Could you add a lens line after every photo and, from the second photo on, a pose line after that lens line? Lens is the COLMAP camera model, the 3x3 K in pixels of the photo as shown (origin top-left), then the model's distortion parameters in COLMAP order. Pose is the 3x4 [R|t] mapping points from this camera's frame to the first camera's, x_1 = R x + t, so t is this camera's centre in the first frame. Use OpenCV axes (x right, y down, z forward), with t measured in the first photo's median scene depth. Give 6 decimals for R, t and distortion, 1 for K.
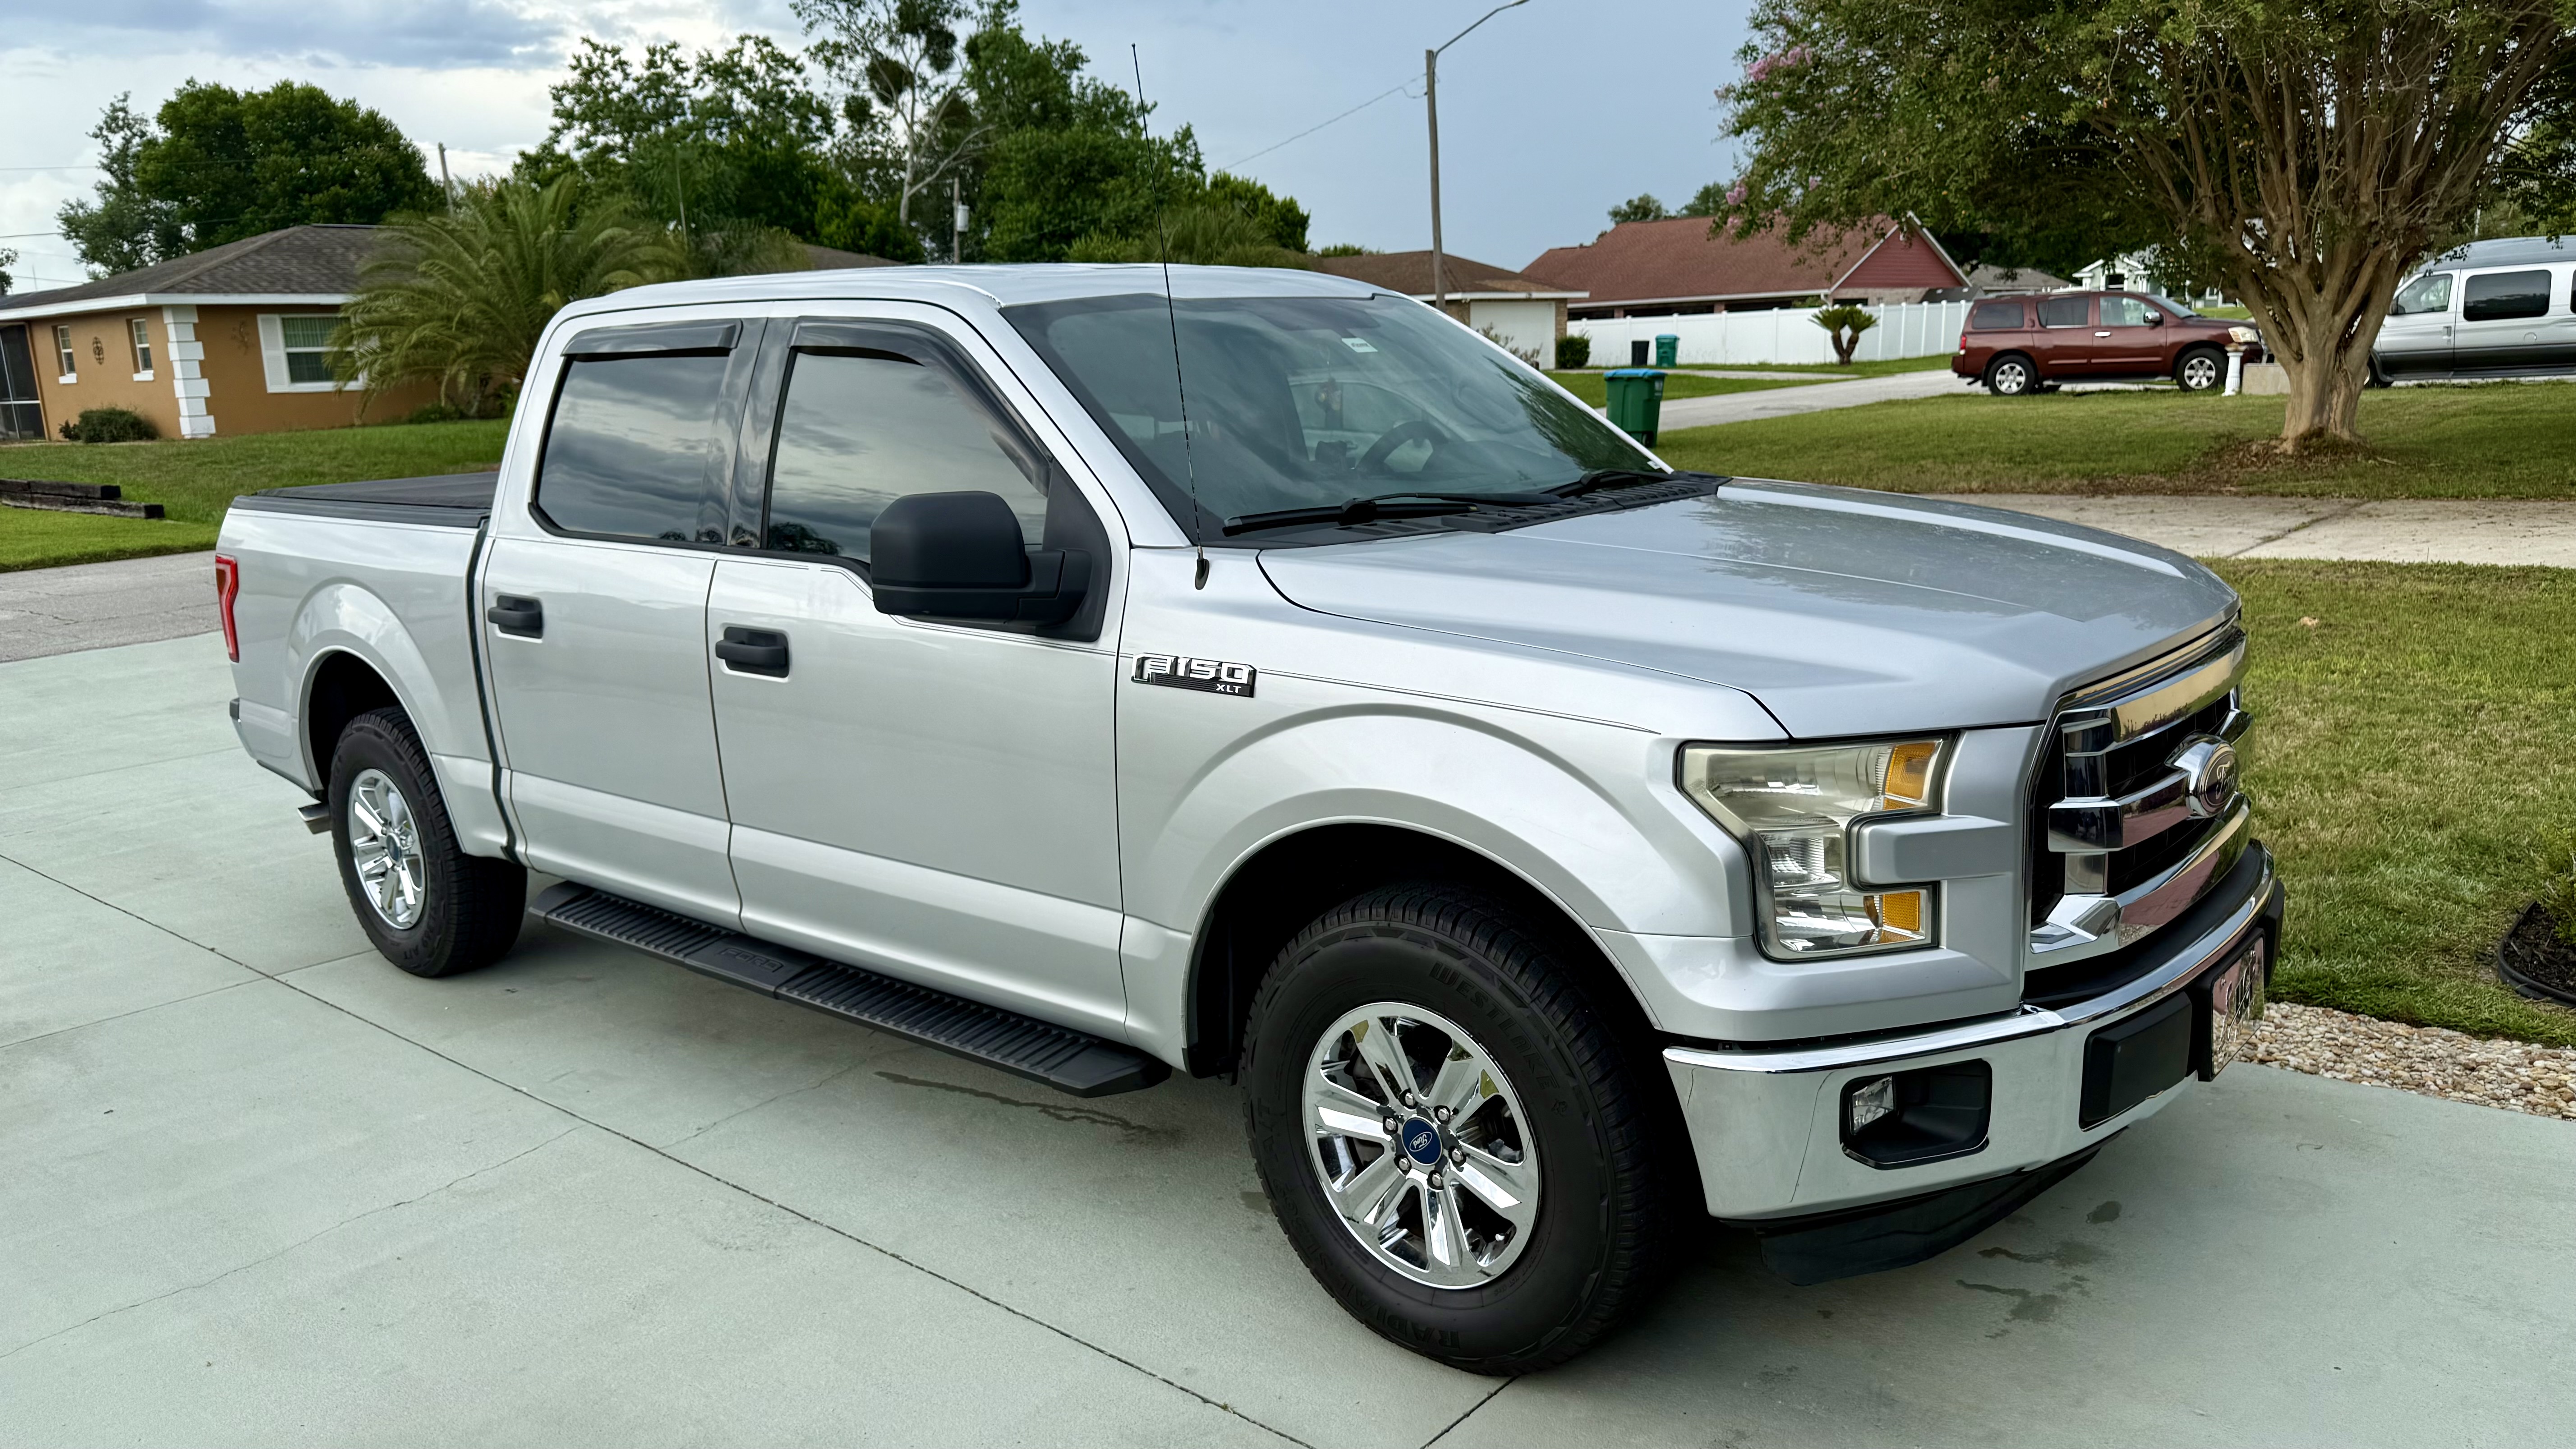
lens RADIAL K [[1829.6, 0, 1288.0], [0, 1829.6, 724.5], [0, 0, 1]] dist [0.089306, -0.139432]
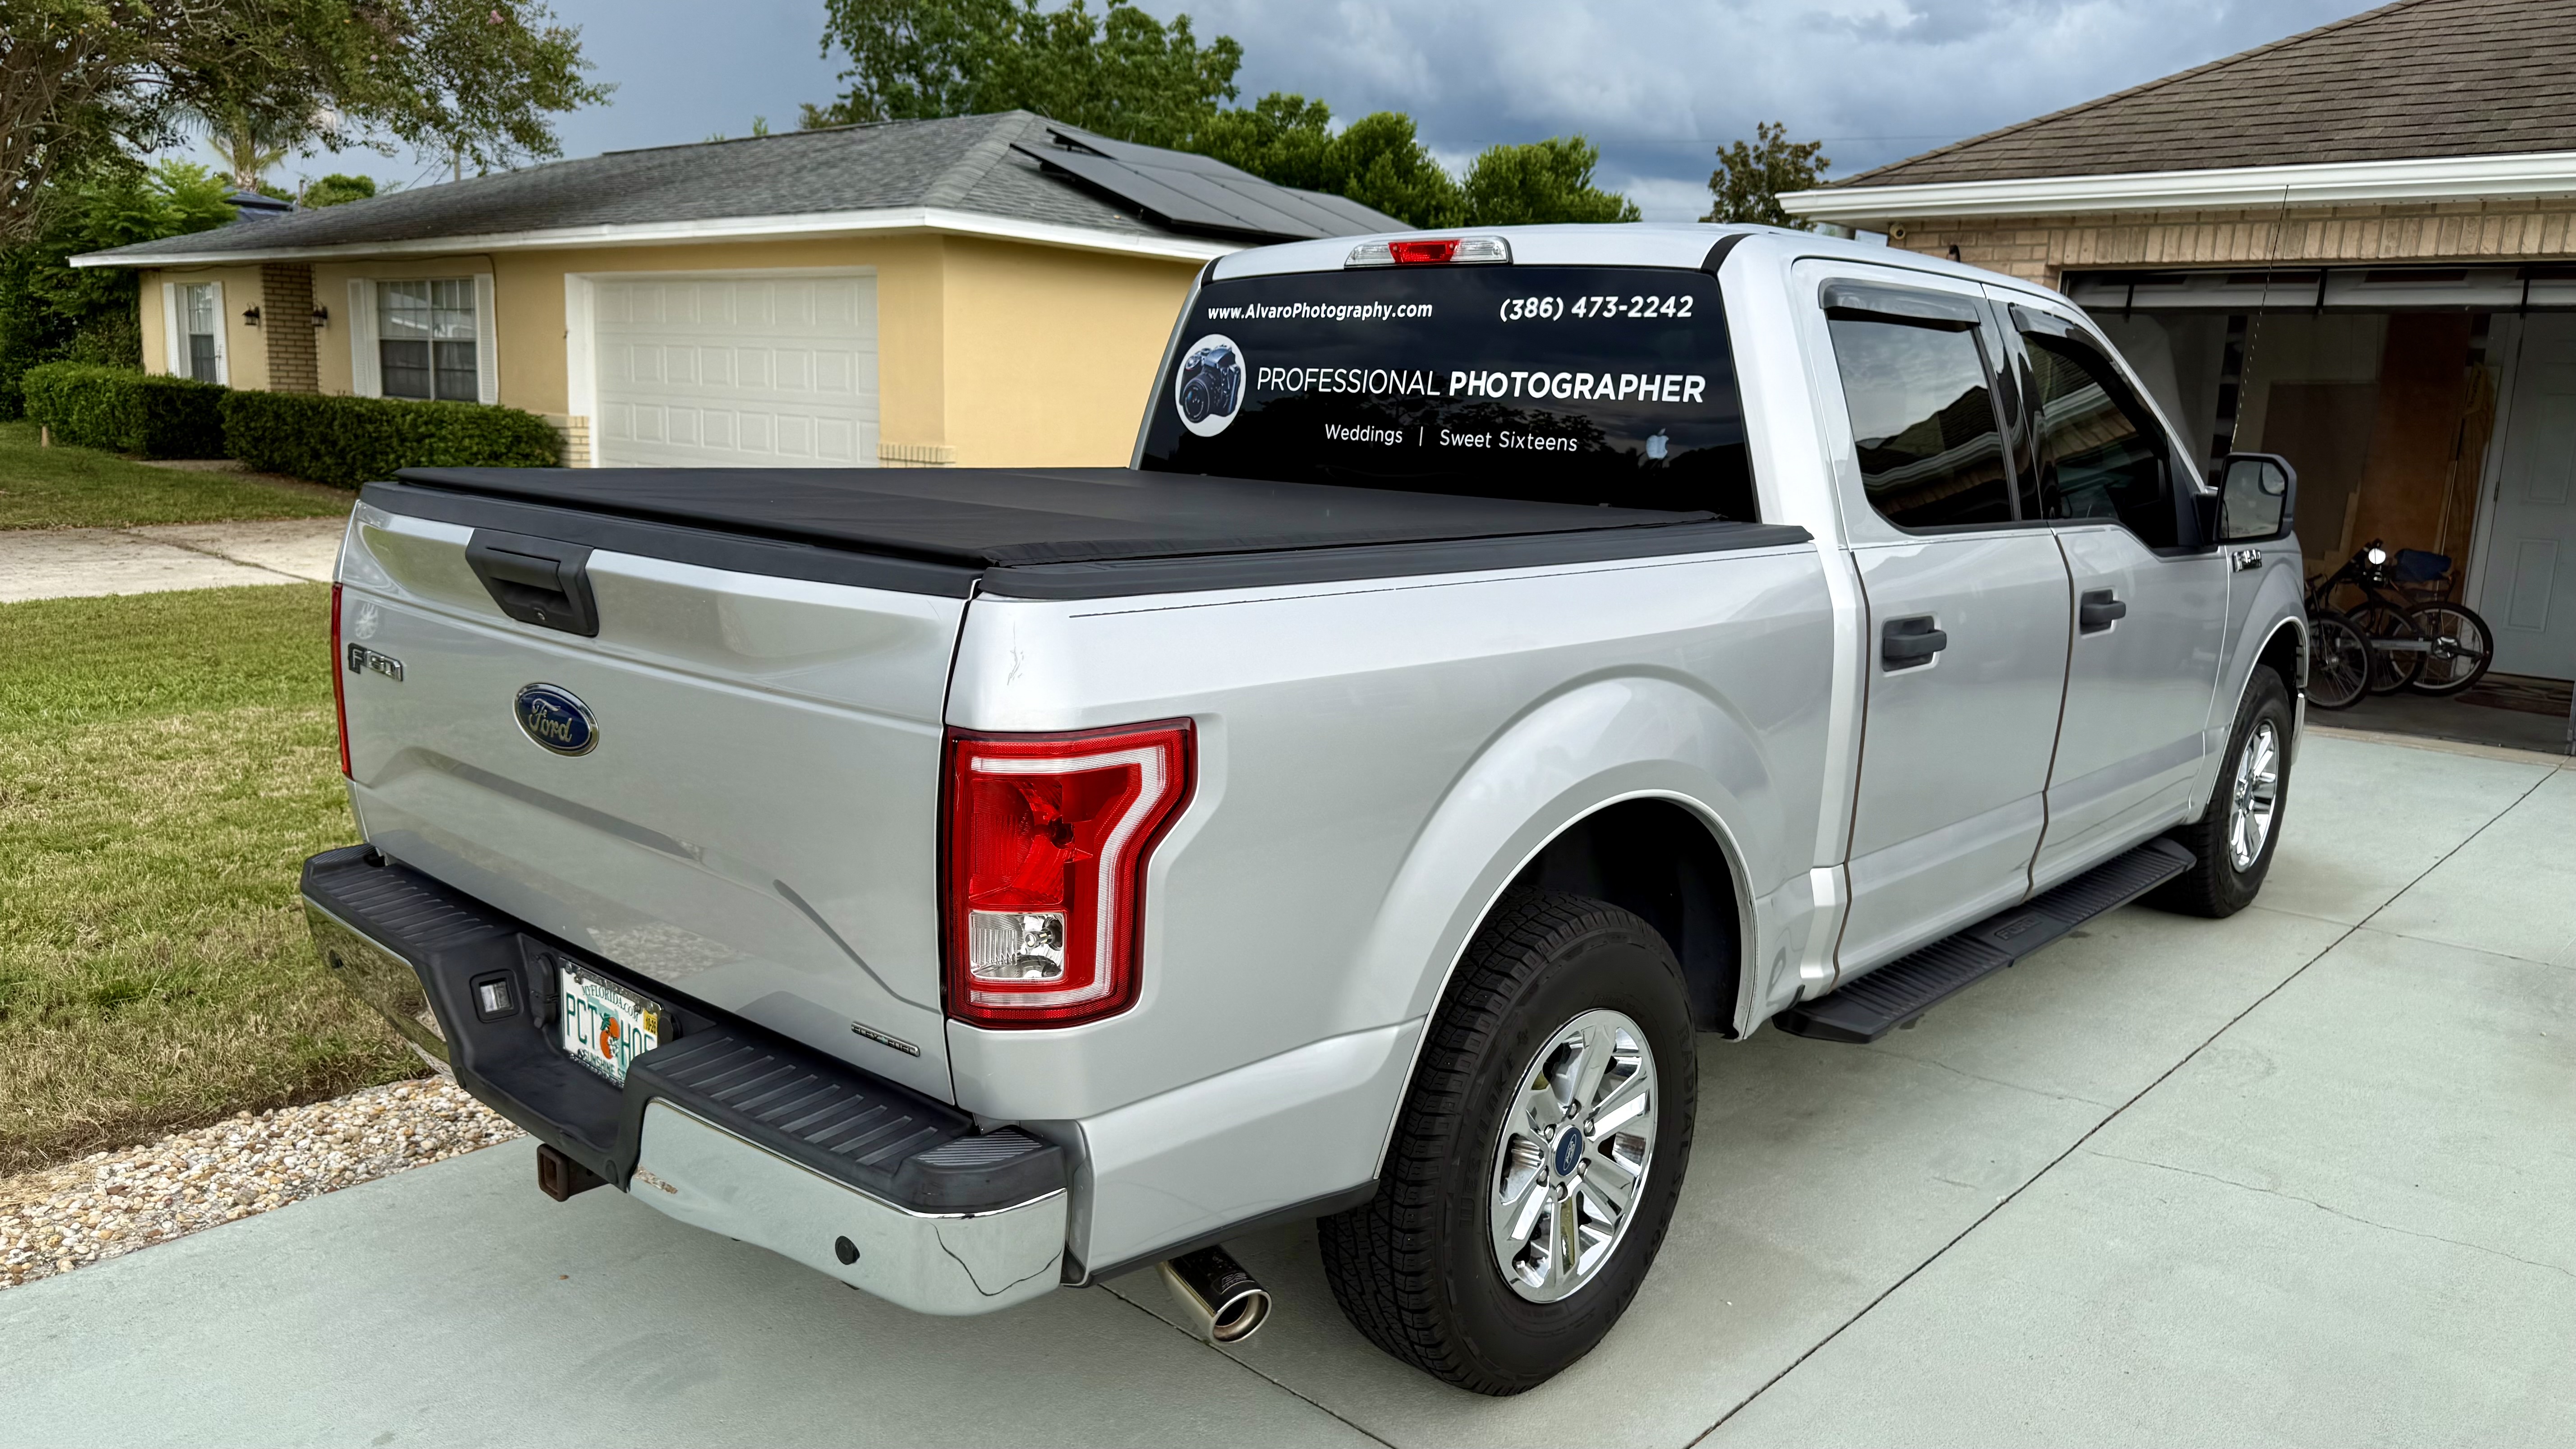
lens RADIAL K [[1818.8, 0, 1271.1], [0, 1818.8, 717.7], [0, 0, 1]] dist [0.031776, -0.077195]
pose [[0.045239, -0.142426, 0.988771, -1.302868], [0.162449, 0.977659, 0.133393, -0.190545], [-0.985679, 0.154590, 0.067365, 1.332946]]
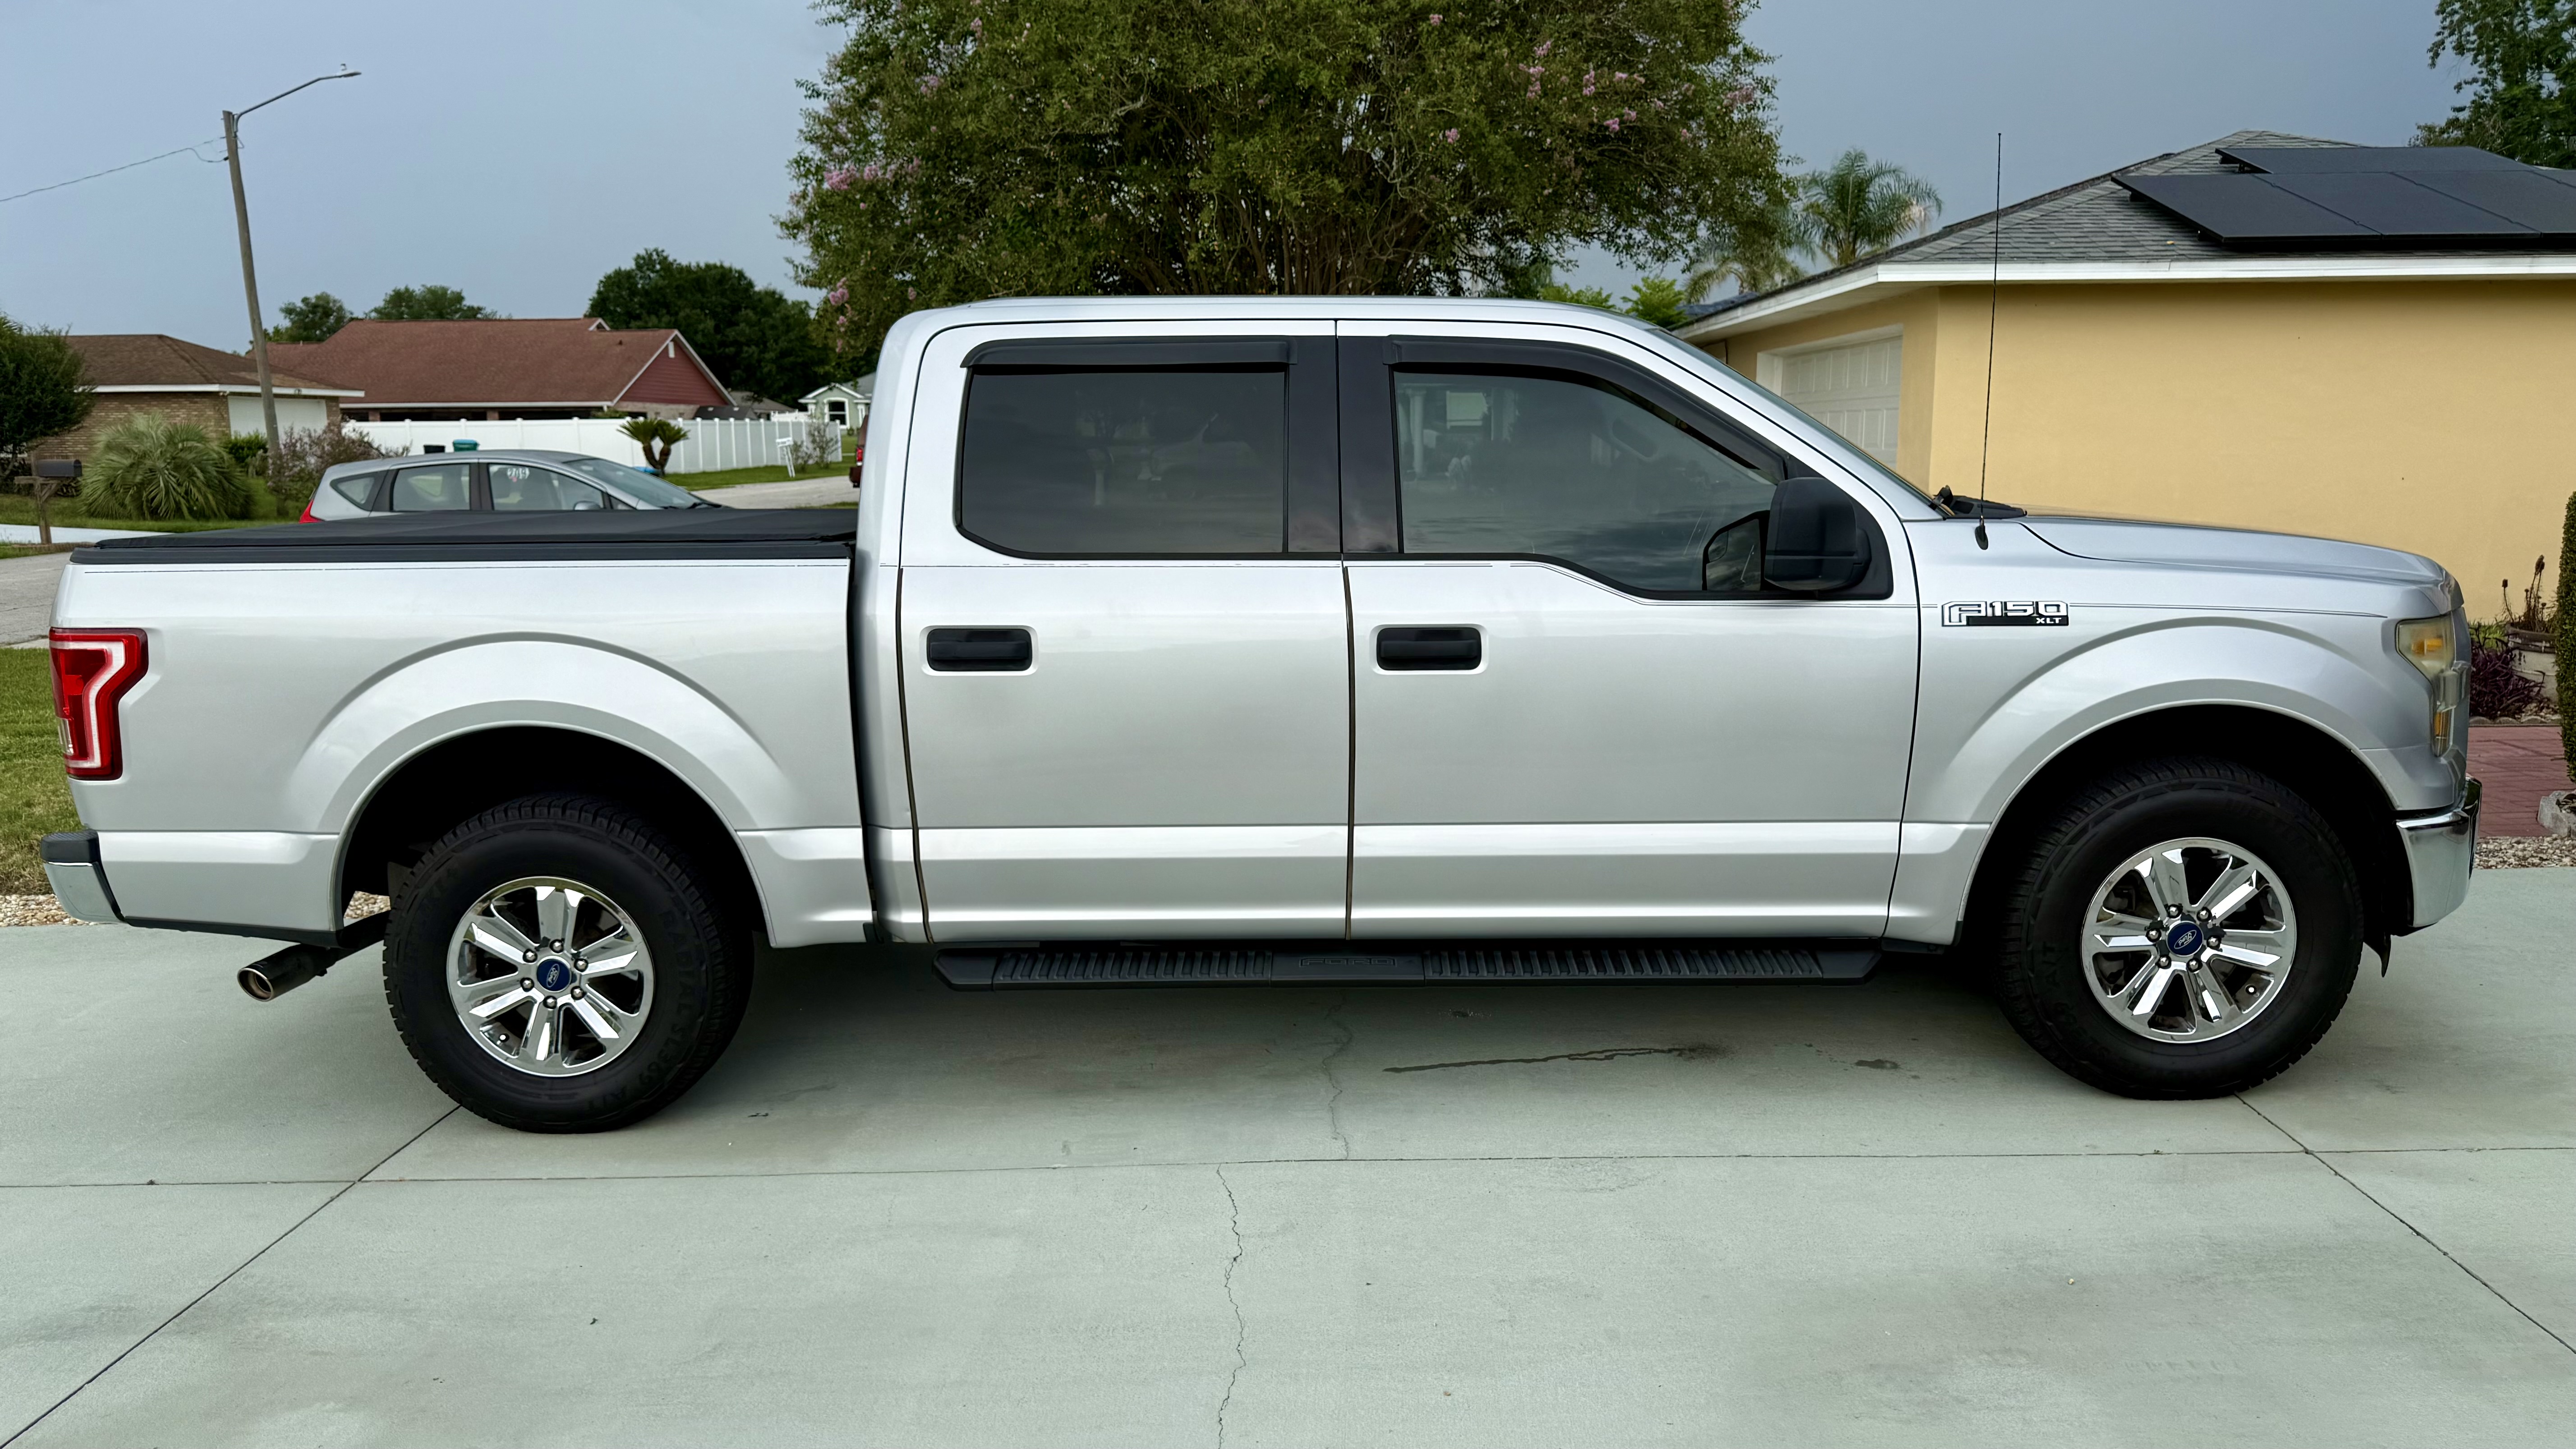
lens RADIAL K [[1829.6, 0, 1288.0], [0, 1829.6, 724.5], [0, 0, 1]] dist [0.089306, -0.139432]
pose [[0.778179, -0.071532, 0.623956, -0.939946], [0.110593, 0.993575, -0.024022, 0.018235], [-0.618229, 0.087699, 0.781090, 0.225687]]
